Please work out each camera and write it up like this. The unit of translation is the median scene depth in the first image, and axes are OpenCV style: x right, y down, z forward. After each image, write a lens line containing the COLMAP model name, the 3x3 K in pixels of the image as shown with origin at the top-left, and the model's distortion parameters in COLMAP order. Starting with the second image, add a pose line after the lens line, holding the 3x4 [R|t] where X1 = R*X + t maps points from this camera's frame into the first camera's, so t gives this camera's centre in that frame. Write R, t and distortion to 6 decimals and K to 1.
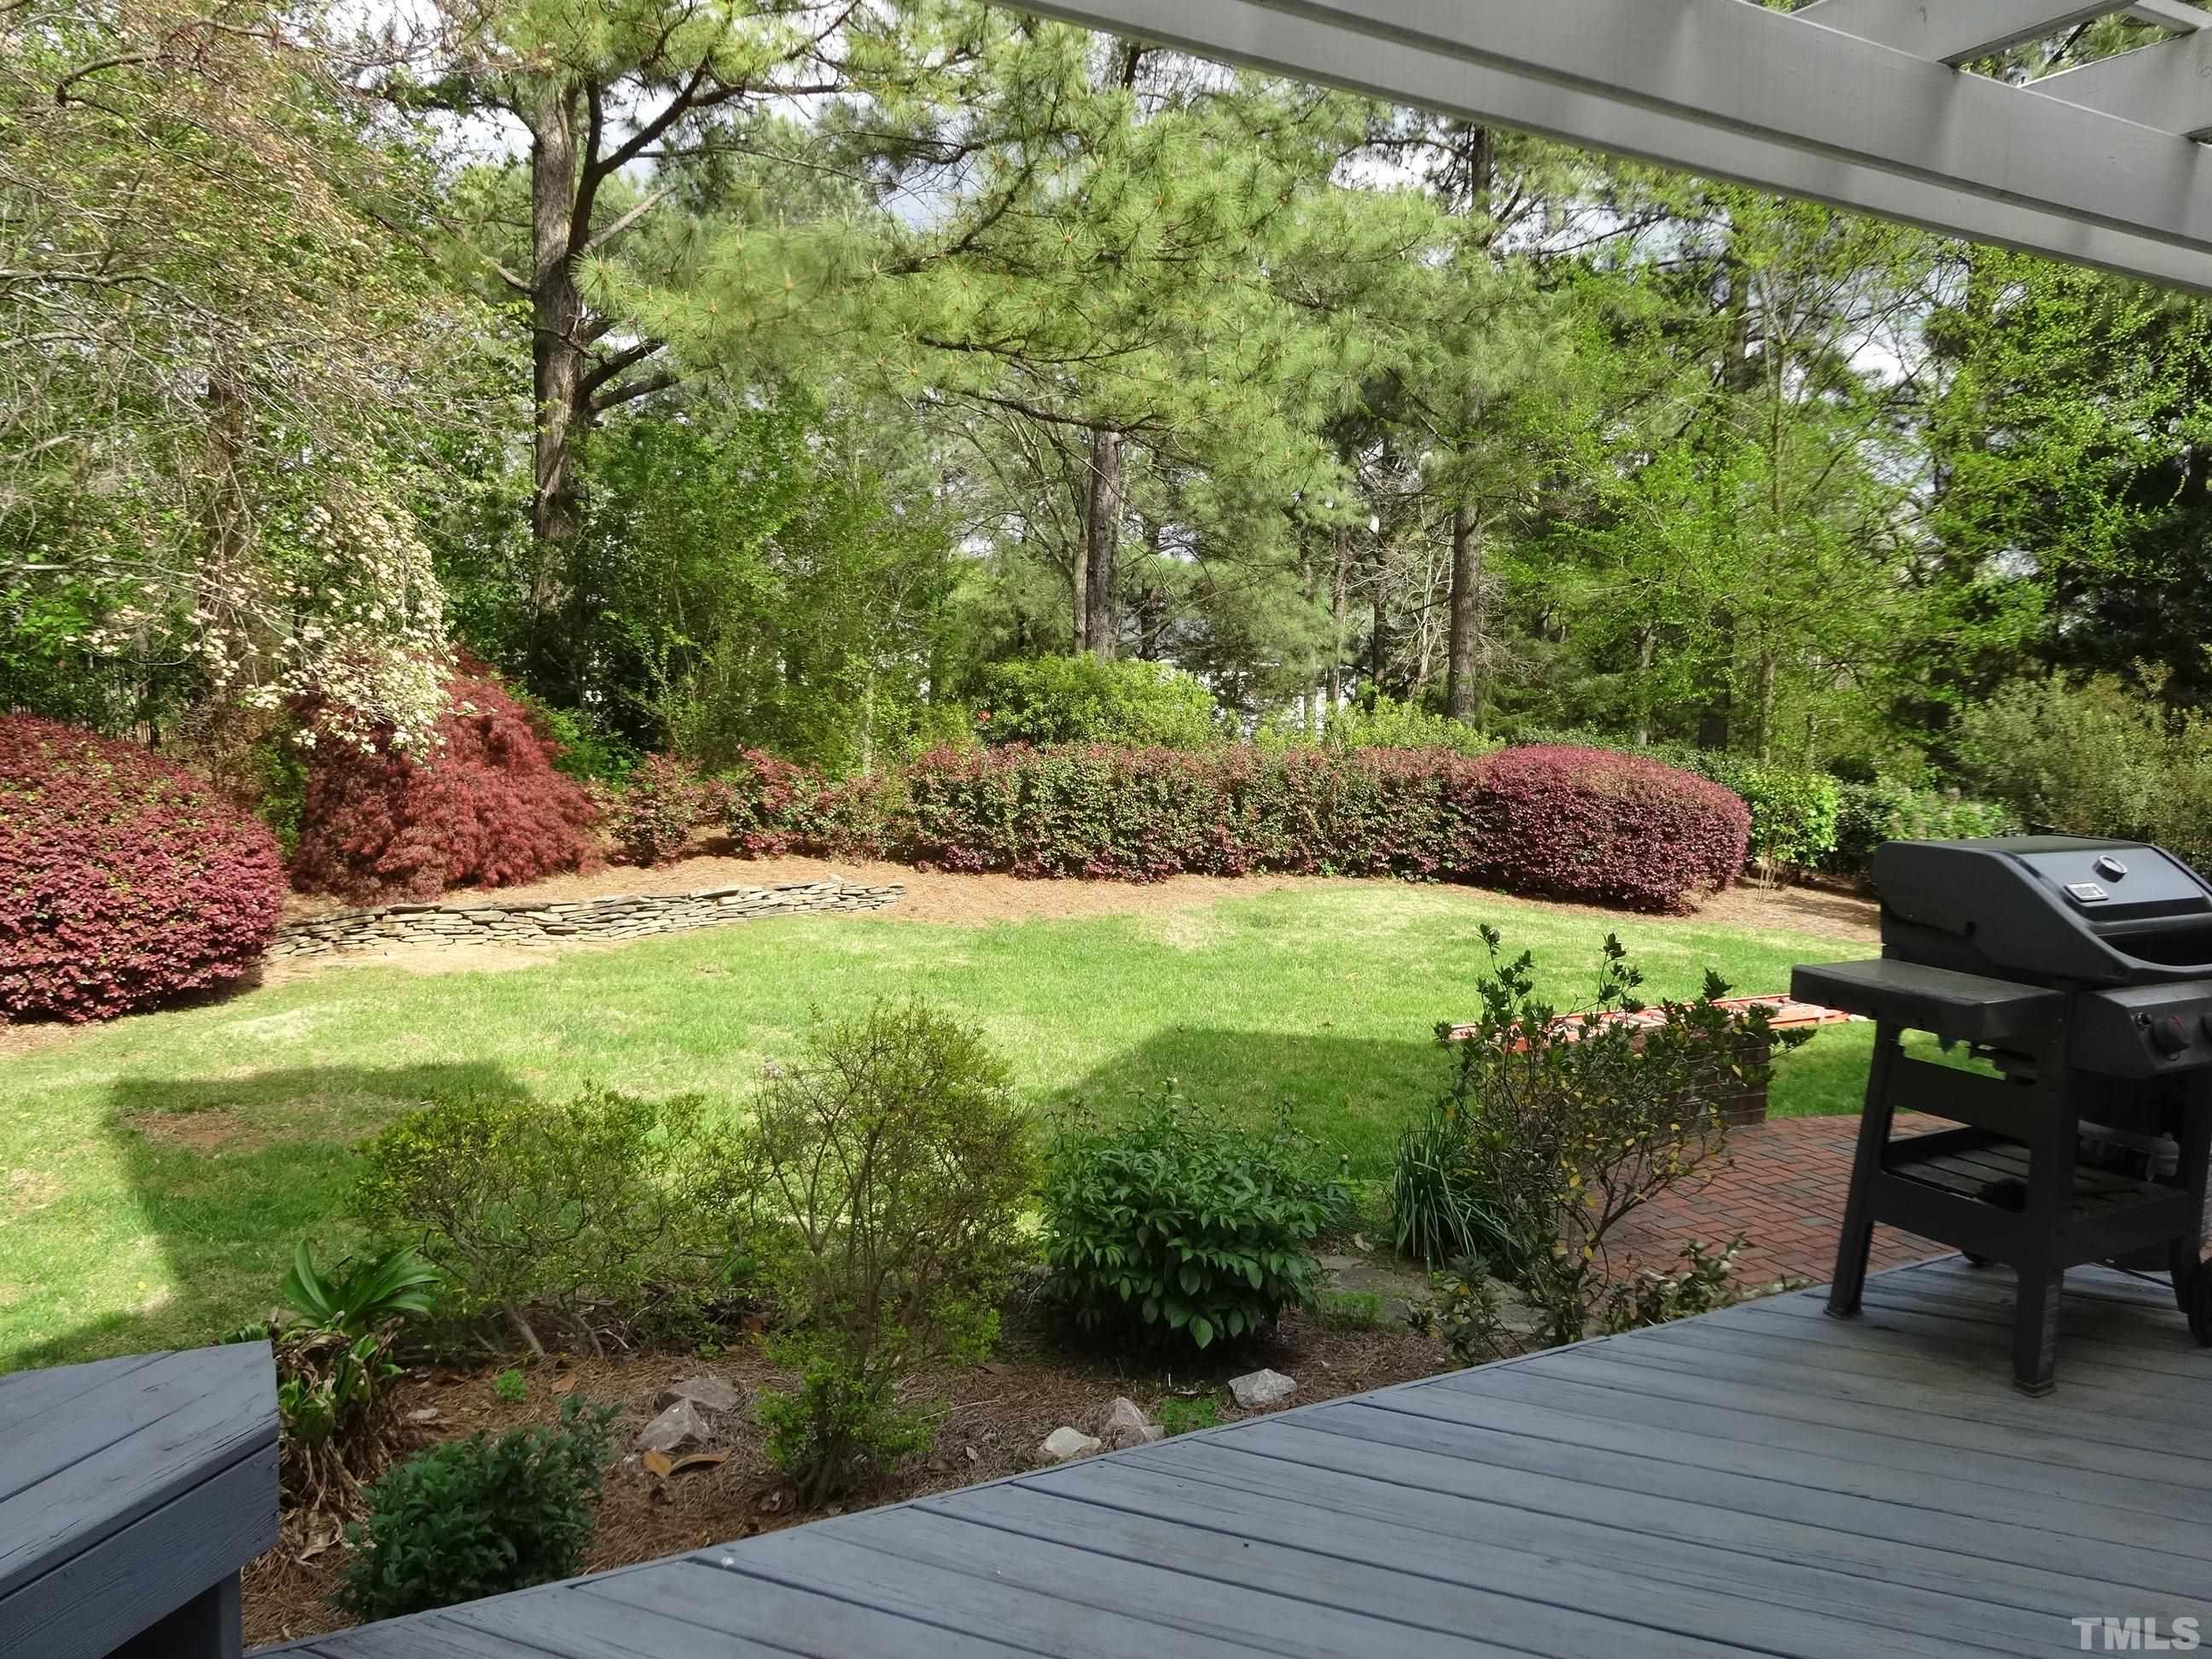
lens RADIAL K [[1608.7, 0, 1103.4], [0, 1608.7, 820.1], [0, 0, 1]] dist [-0.025839, -0.001627]
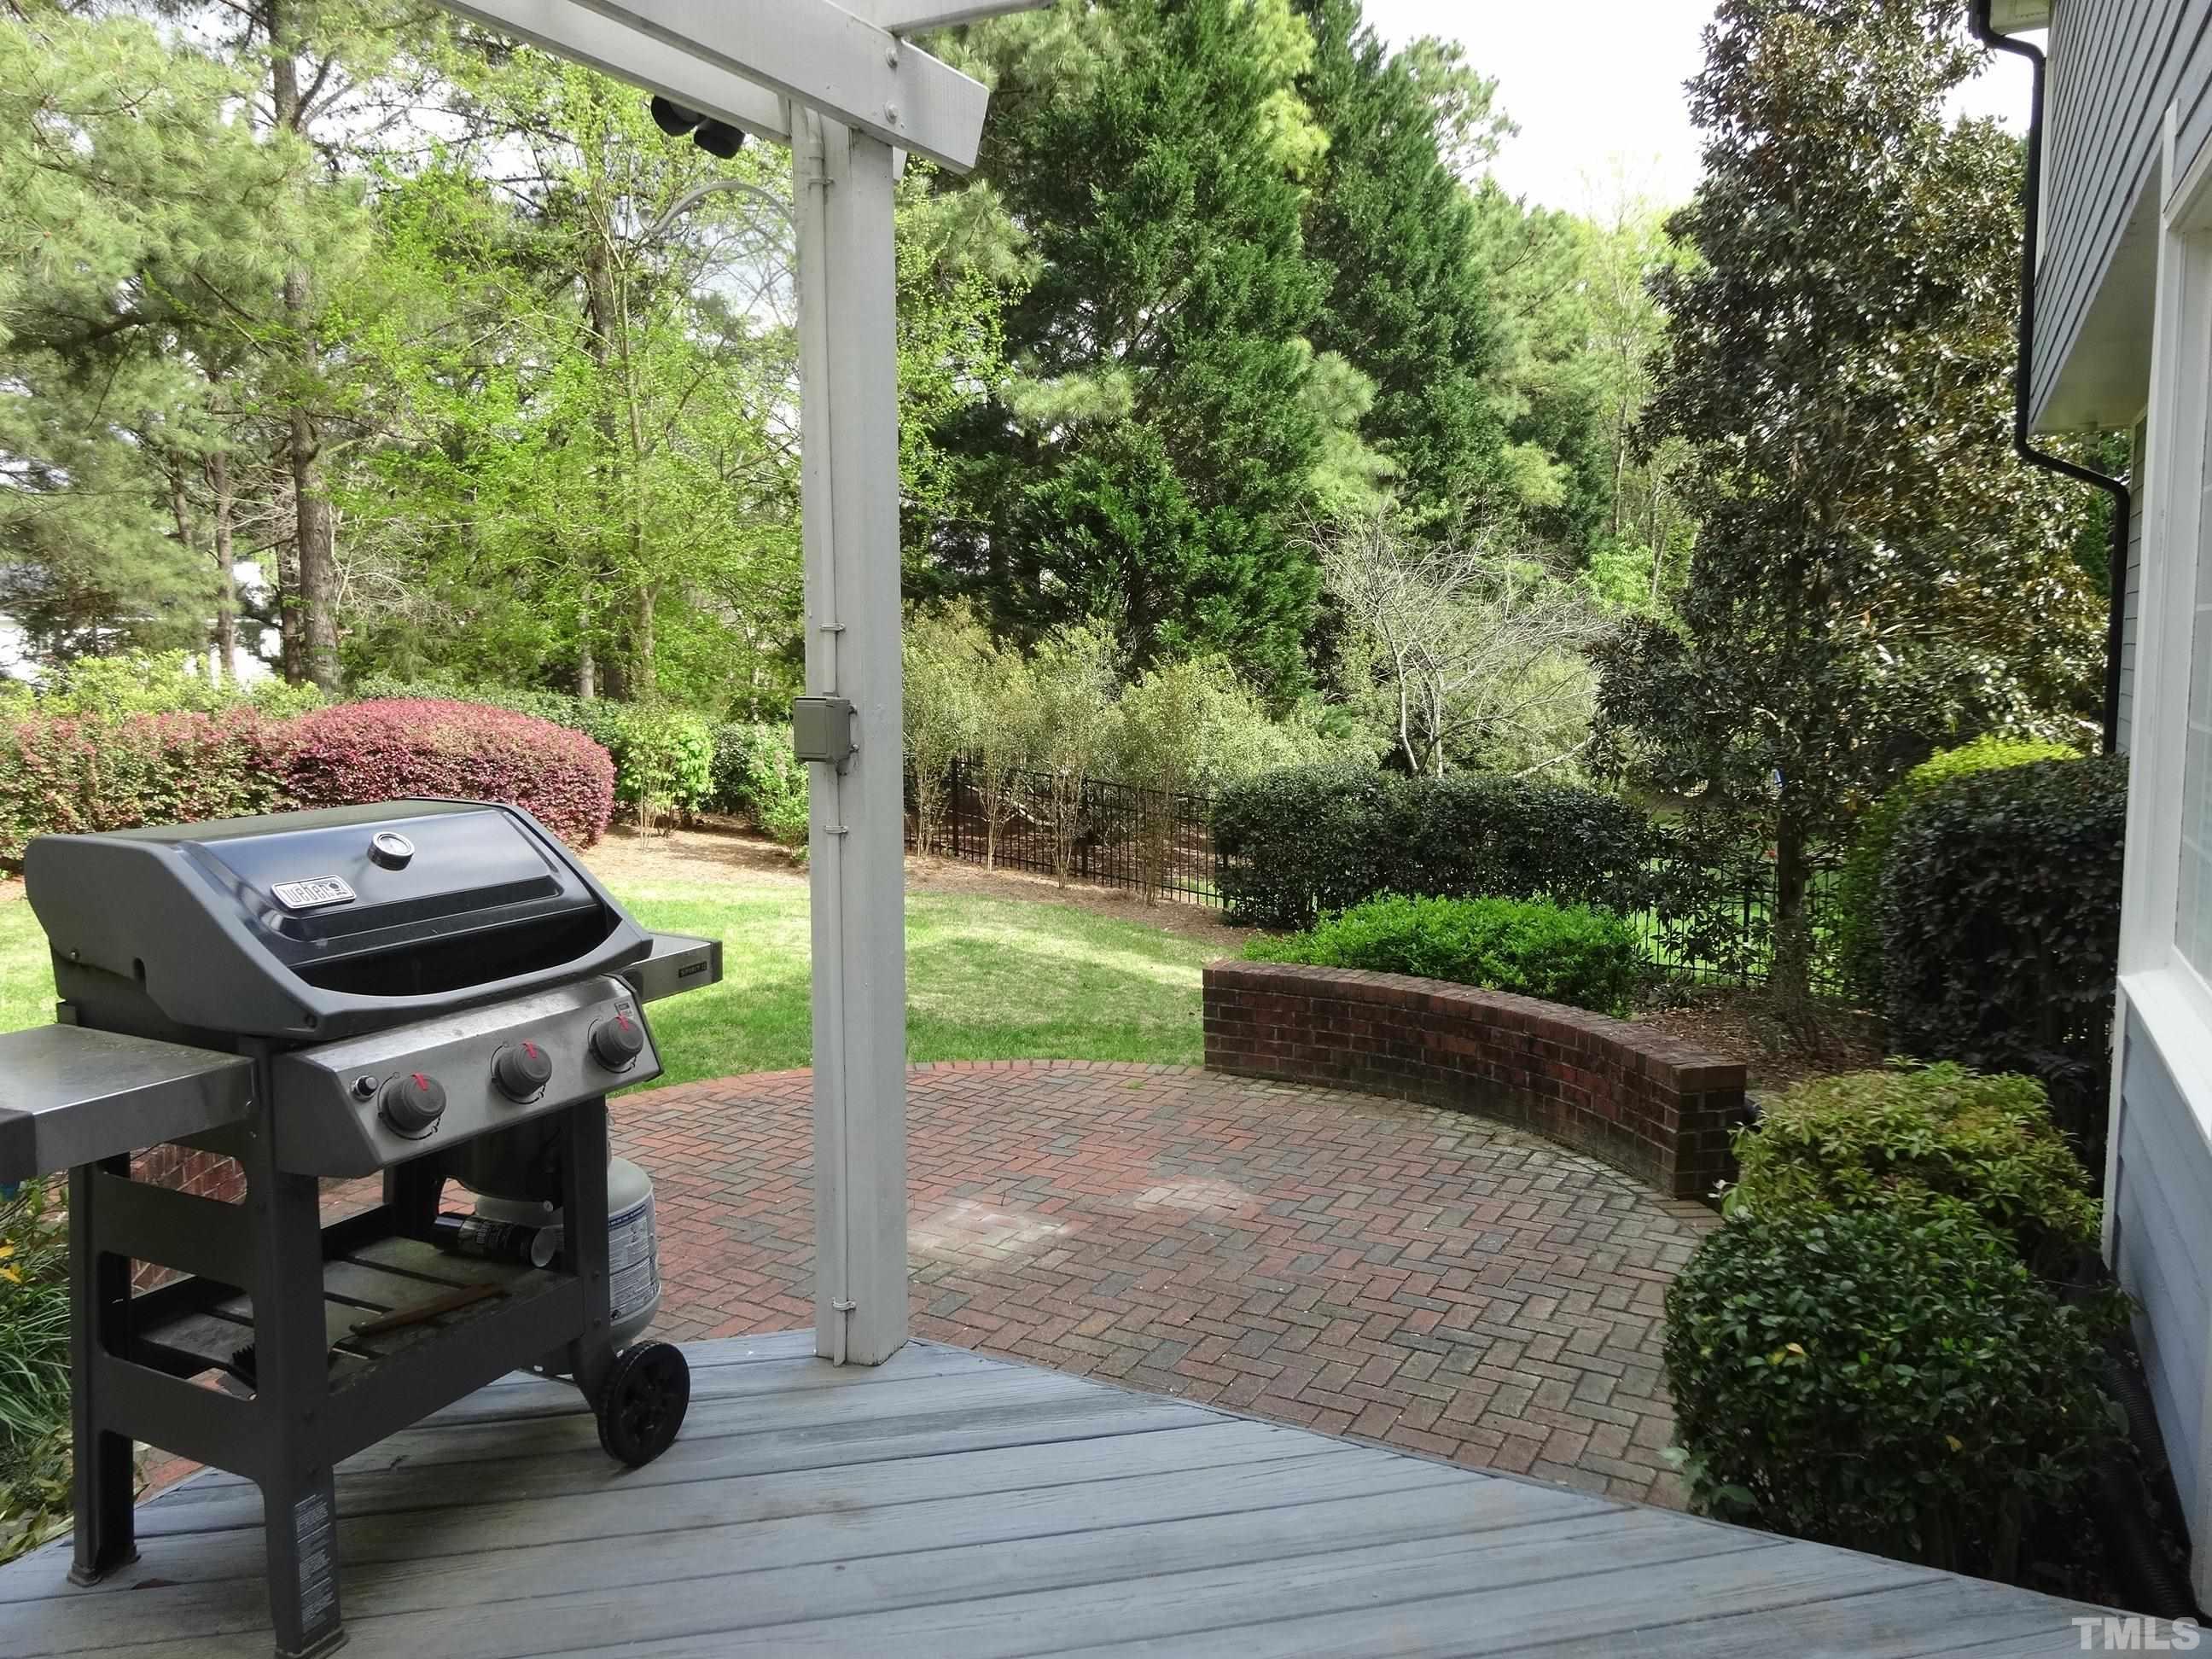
lens RADIAL K [[1605.2, 0, 1106.0], [0, 1605.2, 829.5], [0, 0, 1]] dist [-0.010233, -0.008906]
pose [[0.817535, -0.090530, 0.568718, 0.107358], [0.069387, 0.995857, 0.058777, 0.000488], [-0.571683, -0.008591, 0.820430, 0.057107]]
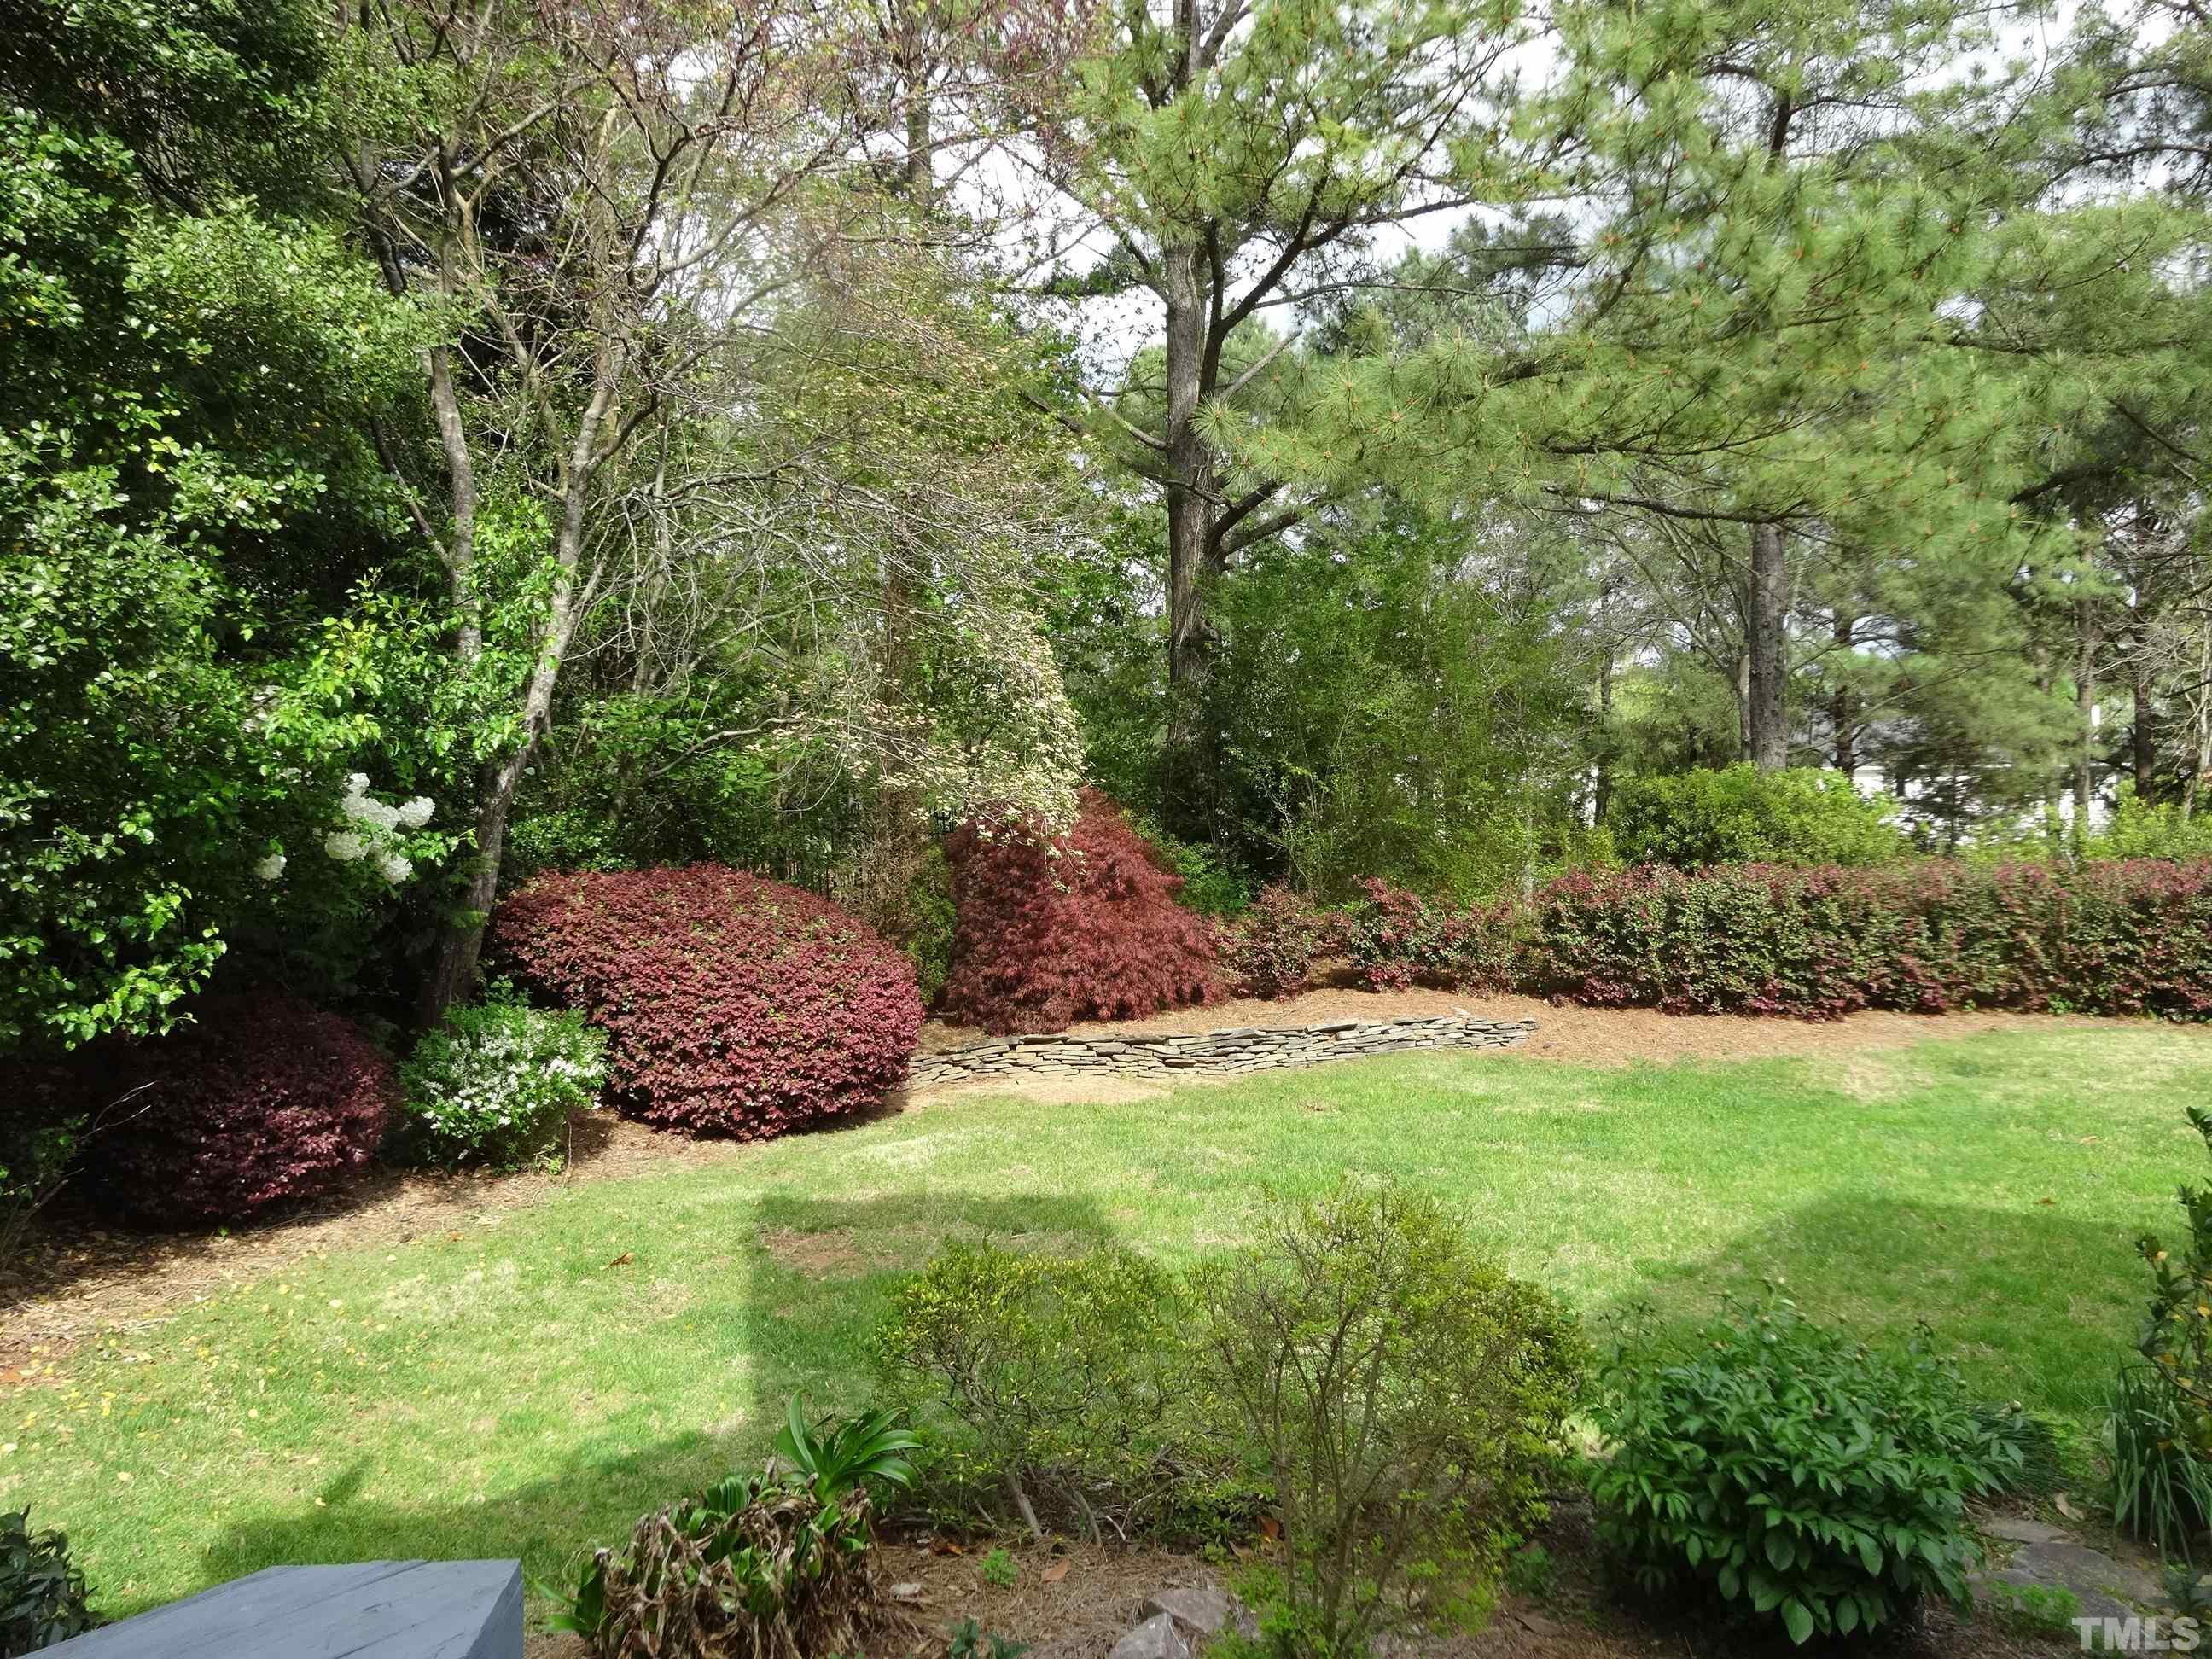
lens RADIAL K [[1605.2, 0, 1106.0], [0, 1605.2, 829.5], [0, 0, 1]] dist [-0.010233, -0.008906]
pose [[0.915399, -0.035091, -0.401014, 0.024177], [0.005877, 0.997252, -0.073850, -0.002780], [0.402504, 0.065246, 0.913090, 0.041365]]
